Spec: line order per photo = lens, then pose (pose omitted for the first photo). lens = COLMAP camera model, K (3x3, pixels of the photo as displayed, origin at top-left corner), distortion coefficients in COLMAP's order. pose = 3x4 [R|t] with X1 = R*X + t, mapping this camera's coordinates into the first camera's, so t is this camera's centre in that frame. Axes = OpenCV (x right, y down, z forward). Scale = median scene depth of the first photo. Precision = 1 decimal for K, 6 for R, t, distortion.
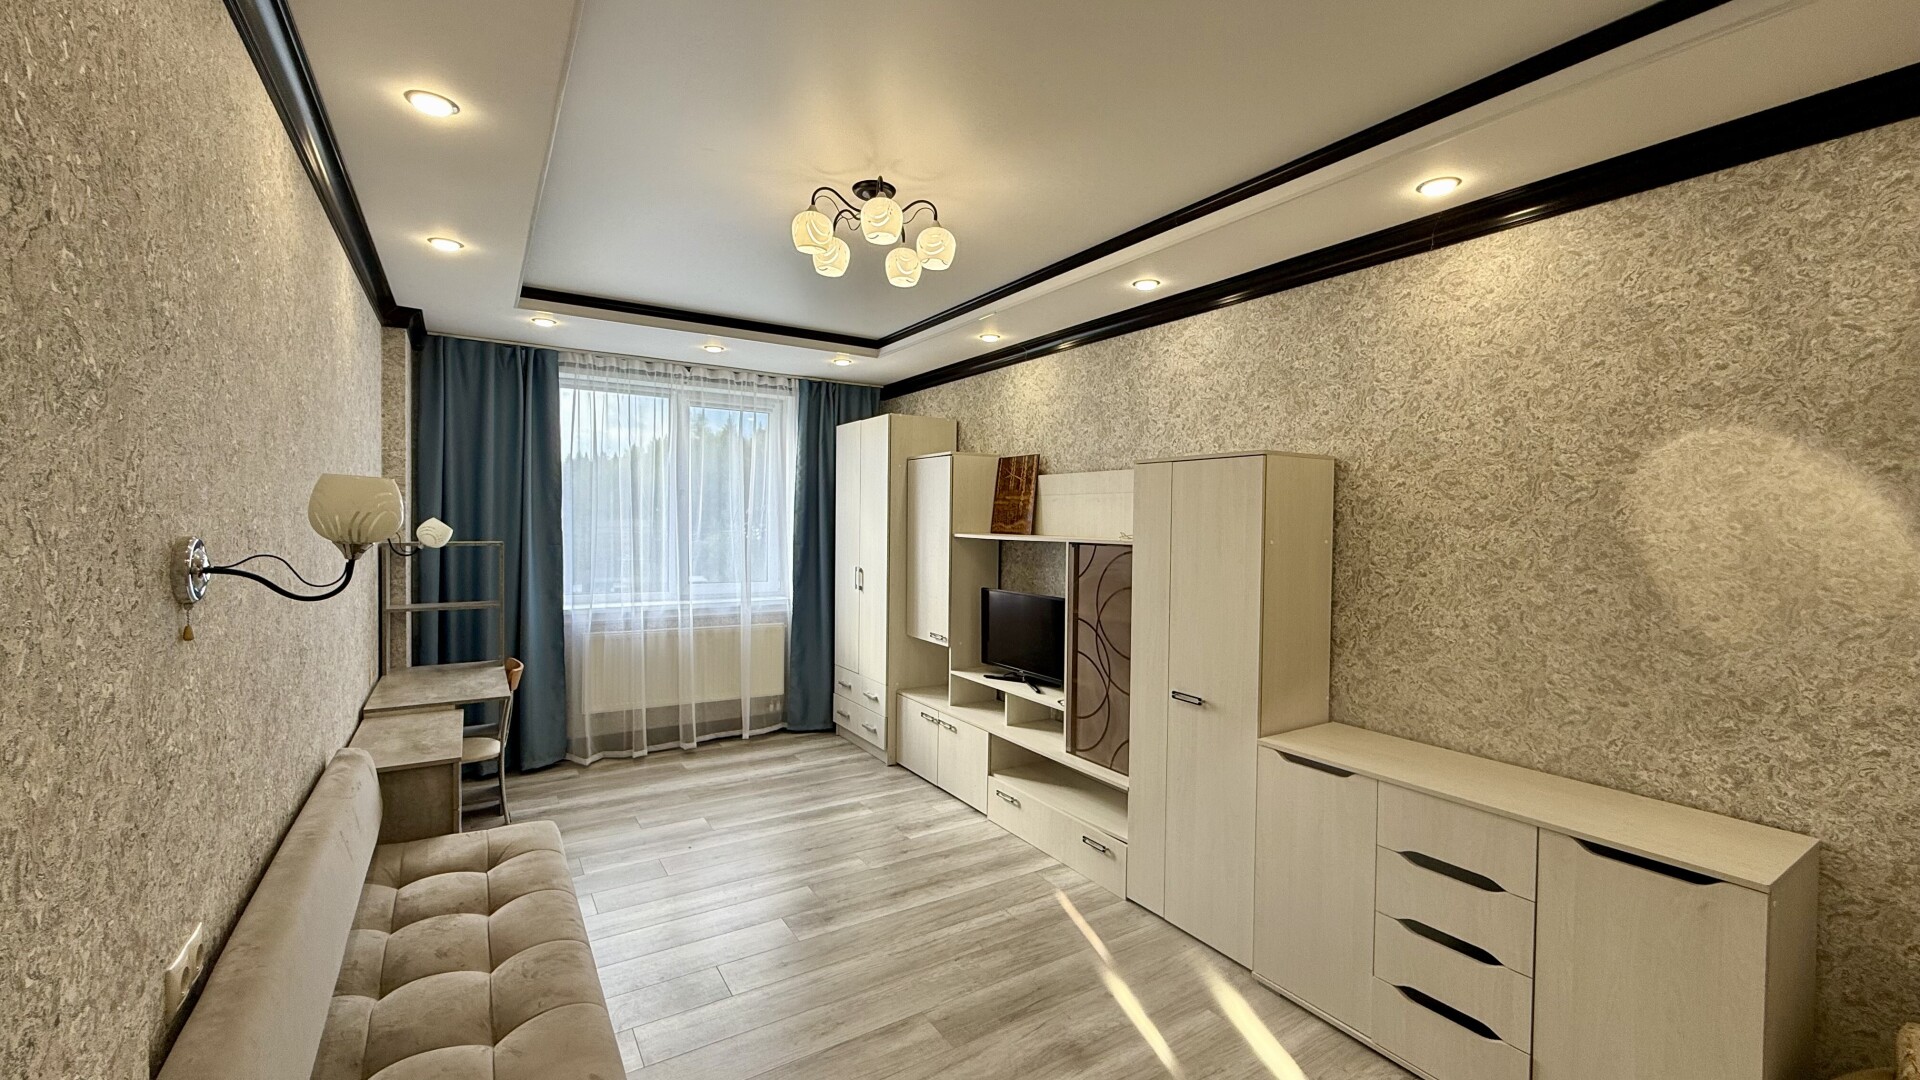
lens RADIAL K [[766.4, 0, 955.0], [0, 766.4, 538.3], [0, 0, 1]] dist [0.001223, 0.000005]
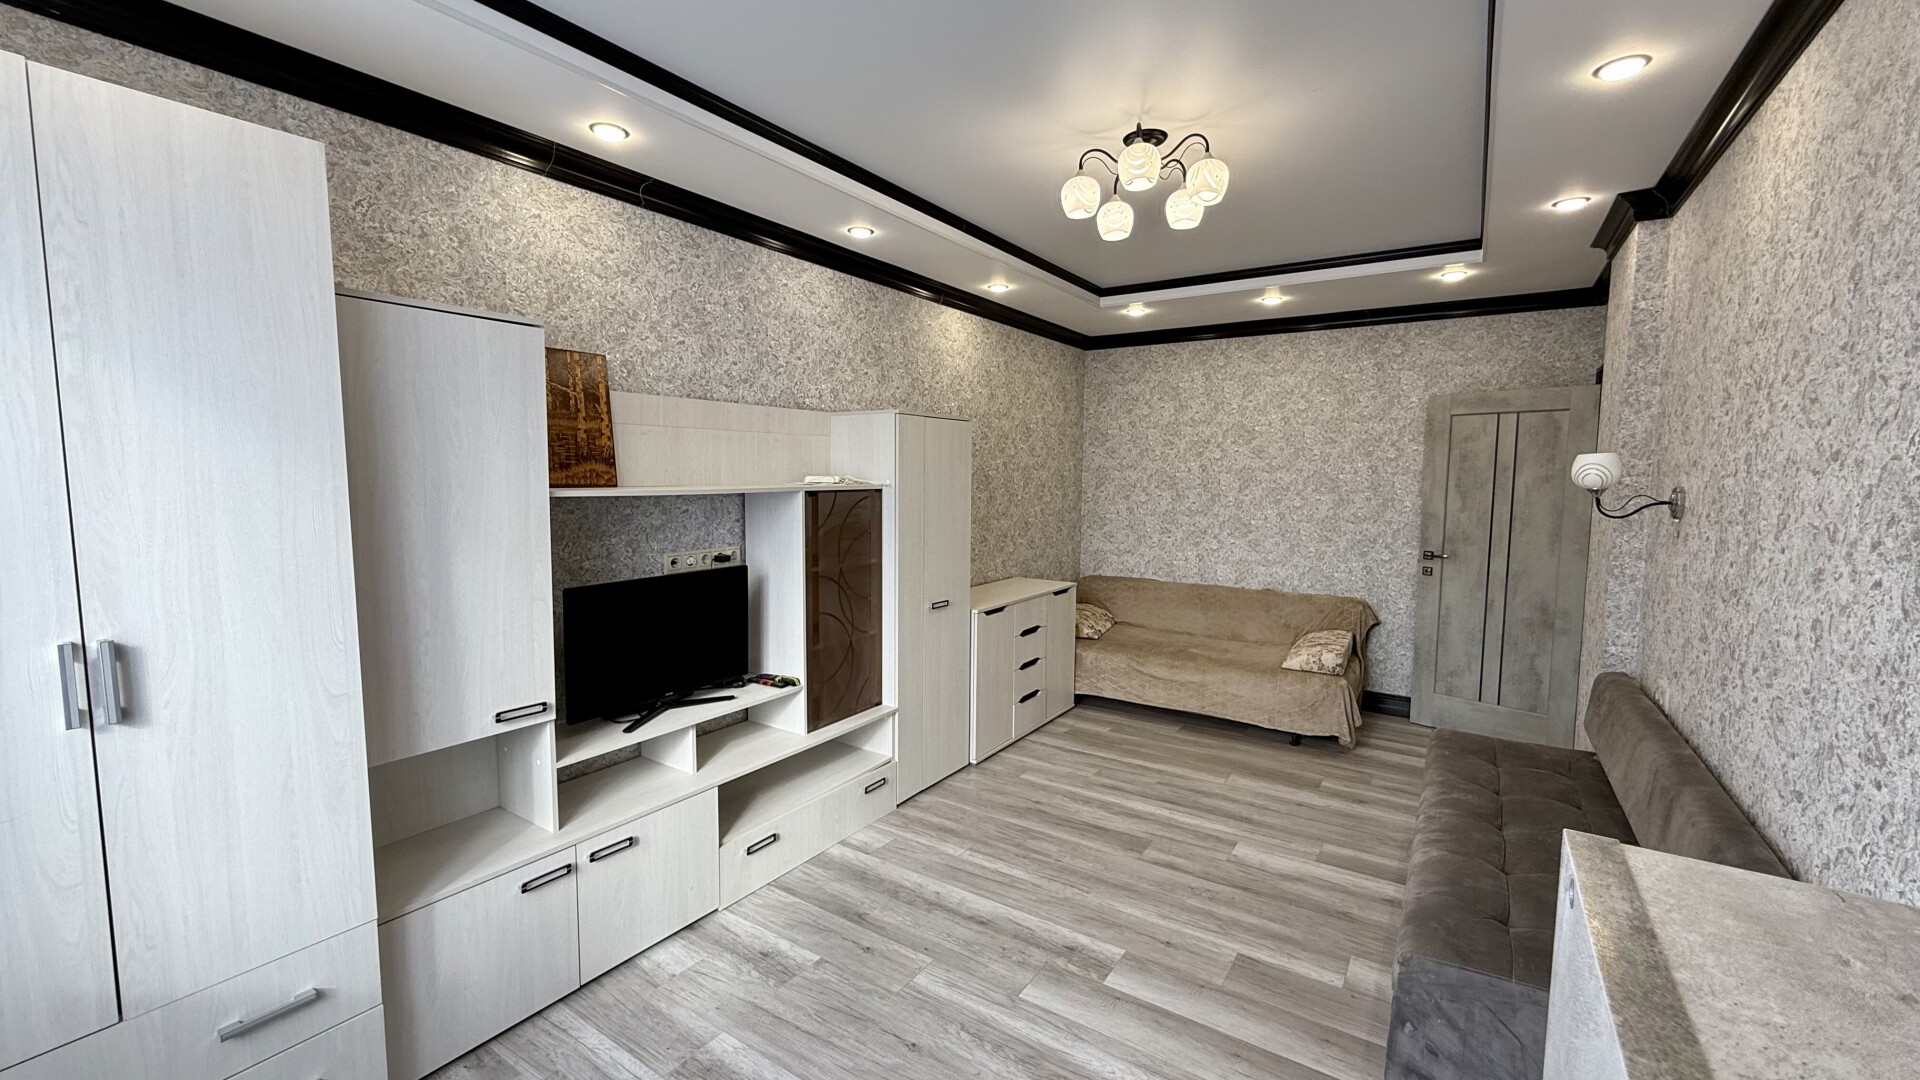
lens RADIAL K [[766.4, 0, 955.0], [0, 766.4, 538.3], [0, 0, 1]] dist [0.001223, 0.000005]
pose [[-0.403698, -0.097518, 0.909680, -0.724599], [0.007829, 0.993899, 0.110020, -0.036535], [-0.914859, 0.051537, -0.400472, 1.243890]]
